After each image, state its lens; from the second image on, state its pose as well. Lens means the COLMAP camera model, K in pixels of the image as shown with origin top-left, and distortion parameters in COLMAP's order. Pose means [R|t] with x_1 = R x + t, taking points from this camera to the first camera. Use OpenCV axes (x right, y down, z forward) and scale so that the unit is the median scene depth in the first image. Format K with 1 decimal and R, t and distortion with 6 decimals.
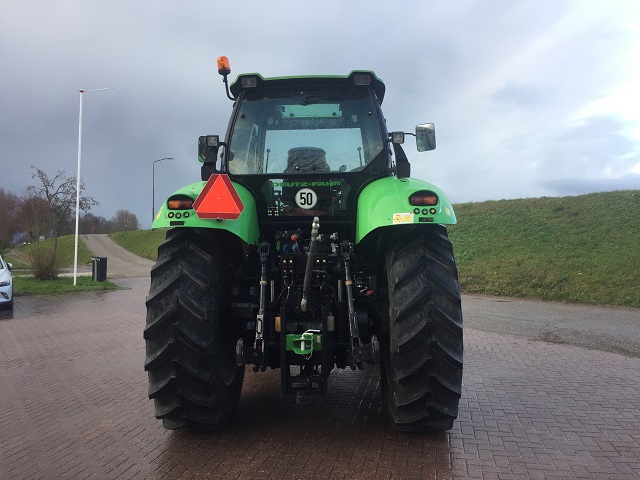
lens RADIAL K [[536.0, 0, 321.5], [0, 536.0, 251.4], [0, 0, 1]] dist [0.051332, -0.003660]
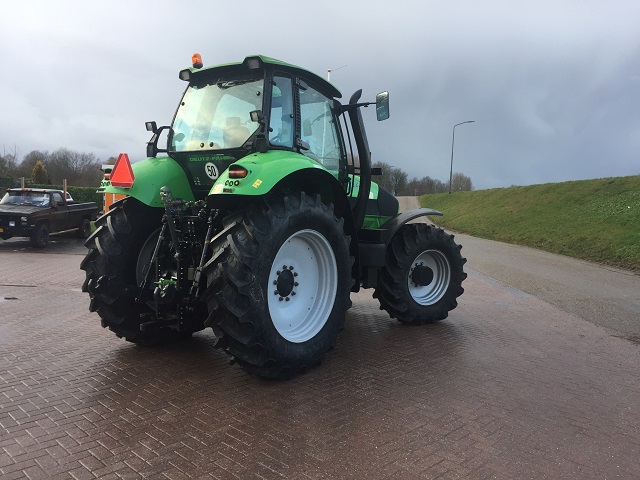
lens RADIAL K [[543.7, 0, 320.0], [0, 543.7, 240.0], [0, 0, 1]] dist [0.061762, -0.000819]
pose [[0.827774, 0.058752, -0.557977, 0.848205], [-0.032594, 0.997858, 0.056715, -0.022132], [0.560114, -0.028761, 0.827916, 0.127334]]
